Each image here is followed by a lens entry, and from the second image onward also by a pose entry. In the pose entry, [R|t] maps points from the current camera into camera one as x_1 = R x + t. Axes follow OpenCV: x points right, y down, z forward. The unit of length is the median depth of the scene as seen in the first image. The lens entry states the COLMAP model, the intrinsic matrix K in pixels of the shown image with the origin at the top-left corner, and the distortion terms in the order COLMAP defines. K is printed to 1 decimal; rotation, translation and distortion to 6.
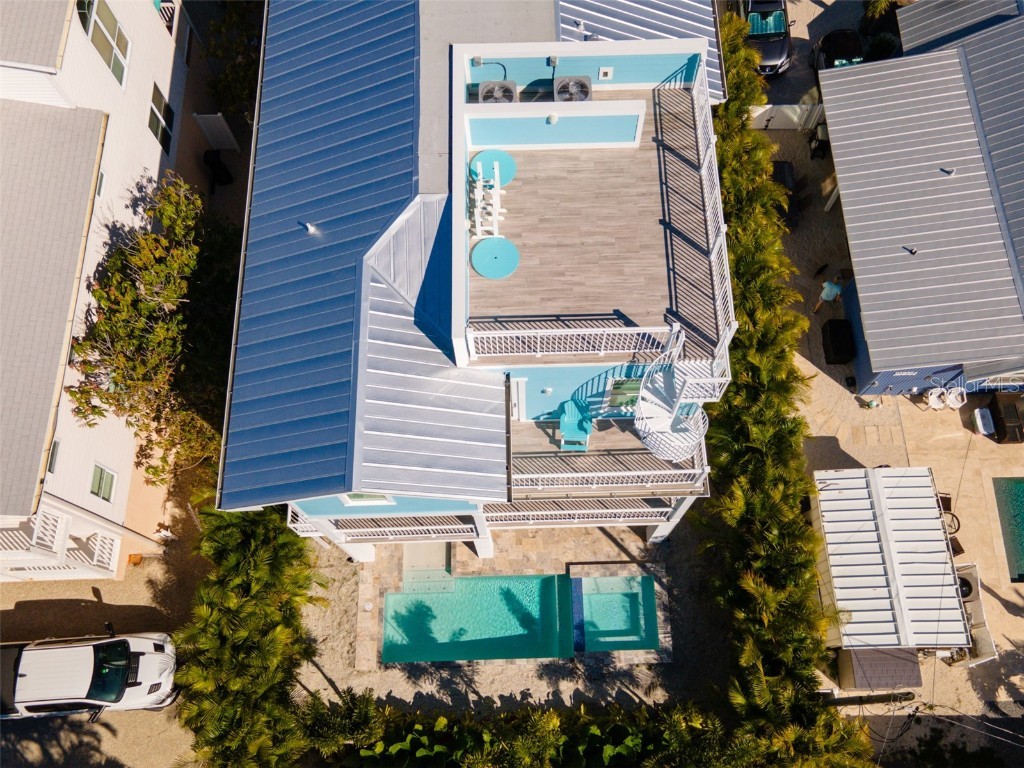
lens RADIAL K [[744.7, 0, 512.0], [0, 744.7, 384.0], [0, 0, 1]] dist [0.038965, 0.007175]
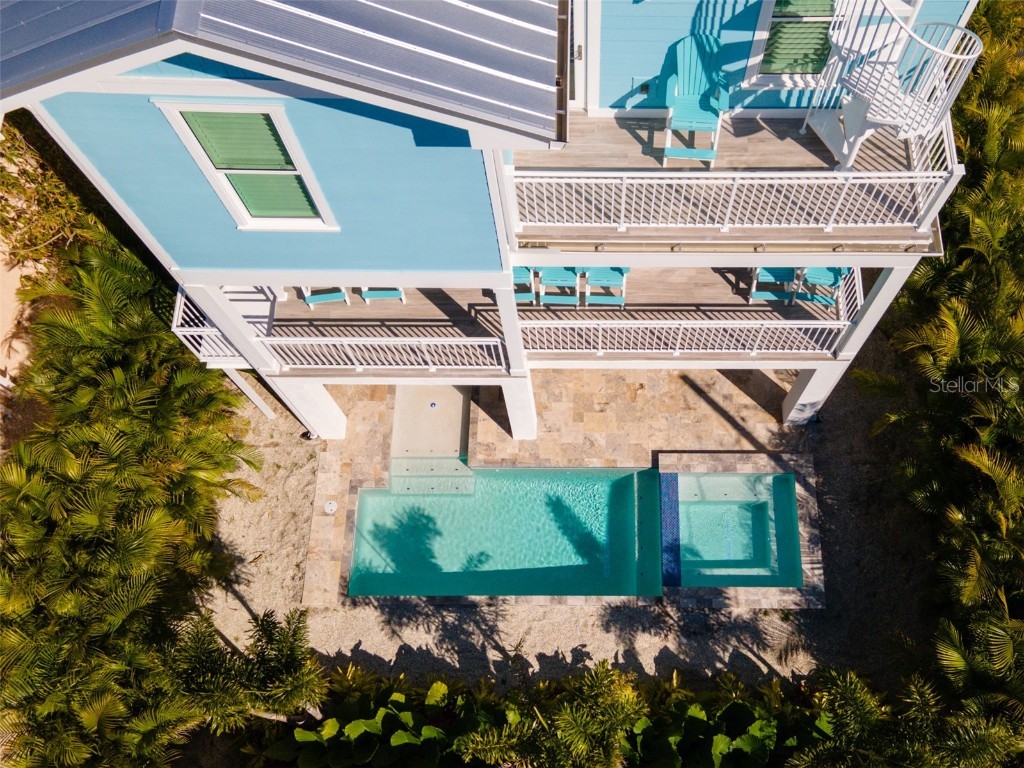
lens RADIAL K [[824.8, 0, 577.1], [0, 824.8, 384.5], [0, 0, 1]] dist [0.043989, 0.007197]
pose [[0.999476, 0.032271, 0.002629, 0.006072], [-0.032253, 0.999458, -0.006554, 0.199635], [-0.002839, 0.006466, 0.999975, 0.325807]]
